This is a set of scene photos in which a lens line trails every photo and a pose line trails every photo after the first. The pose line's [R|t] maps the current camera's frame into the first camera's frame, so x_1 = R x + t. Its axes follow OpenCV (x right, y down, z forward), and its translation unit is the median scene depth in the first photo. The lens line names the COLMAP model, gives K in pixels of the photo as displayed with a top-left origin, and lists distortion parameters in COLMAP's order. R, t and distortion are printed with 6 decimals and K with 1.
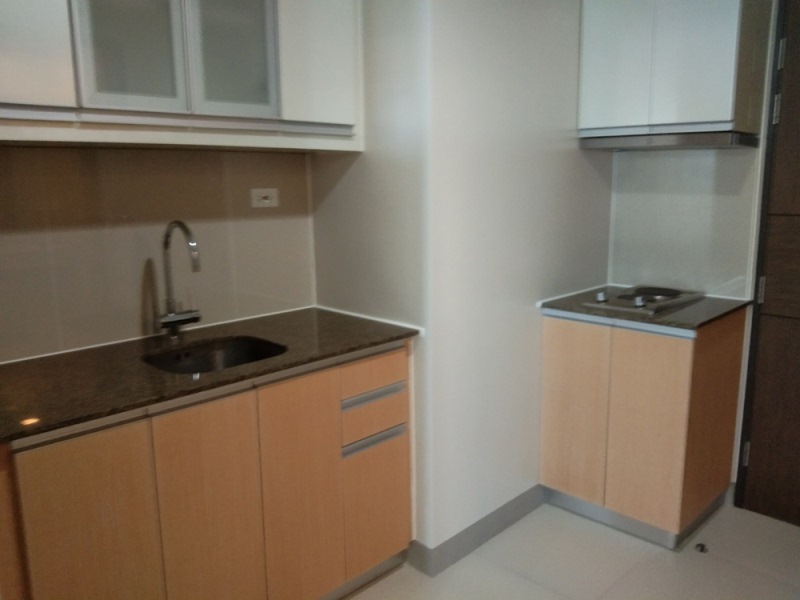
lens RADIAL K [[684.5, 0, 399.5], [0, 684.5, 308.0], [0, 0, 1]] dist [0.136764, -0.317722]
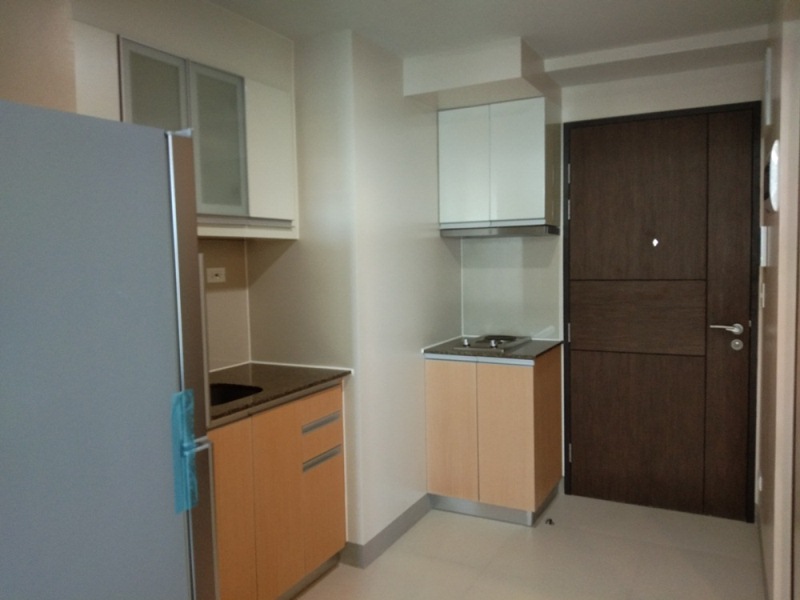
lens RADIAL K [[667.6, 0, 400.0], [0, 667.6, 300.0], [0, 0, 1]] dist [0.117339, -0.286972]
pose [[0.956916, -0.031030, 0.288701, -0.223039], [0.067739, 0.990695, -0.118045, 0.050414], [-0.282351, 0.132516, 0.950114, -0.244466]]
